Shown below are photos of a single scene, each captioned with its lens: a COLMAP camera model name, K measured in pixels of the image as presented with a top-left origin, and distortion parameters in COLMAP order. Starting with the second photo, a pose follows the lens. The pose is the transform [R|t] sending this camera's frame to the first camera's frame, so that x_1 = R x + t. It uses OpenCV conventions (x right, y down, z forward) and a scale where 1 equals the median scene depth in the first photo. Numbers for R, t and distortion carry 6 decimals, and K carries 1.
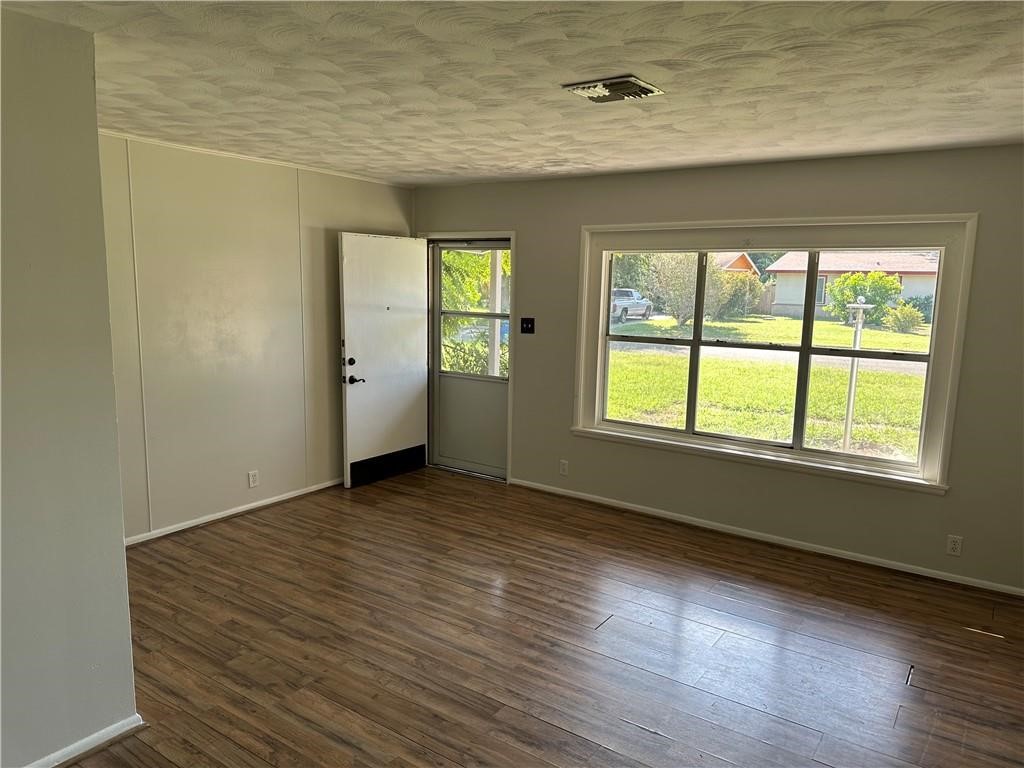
lens RADIAL K [[722.9, 0, 513.7], [0, 722.9, 384.8], [0, 0, 1]] dist [0.025258, -0.002235]
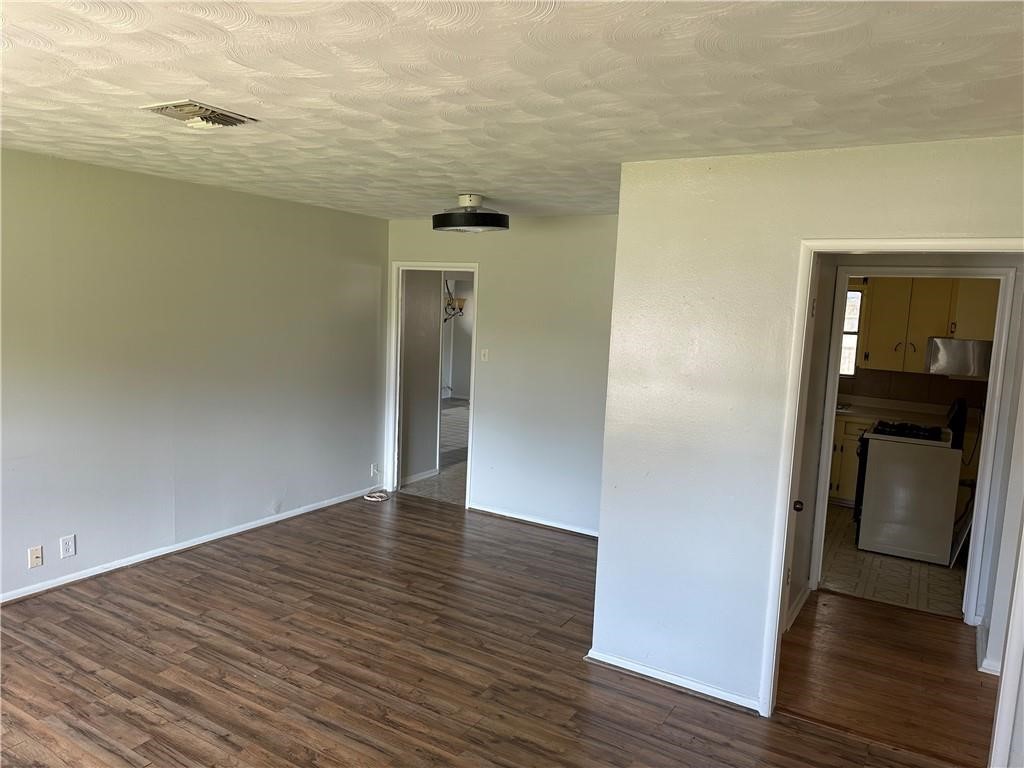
lens RADIAL K [[722.9, 0, 511.5], [0, 722.9, 385.2], [0, 0, 1]] dist [0.025258, -0.002235]
pose [[-0.995845, -0.054093, -0.073263, -0.219341], [-0.071611, 0.962134, 0.263002, -0.325592], [0.056262, 0.267156, -0.962010, 1.942914]]
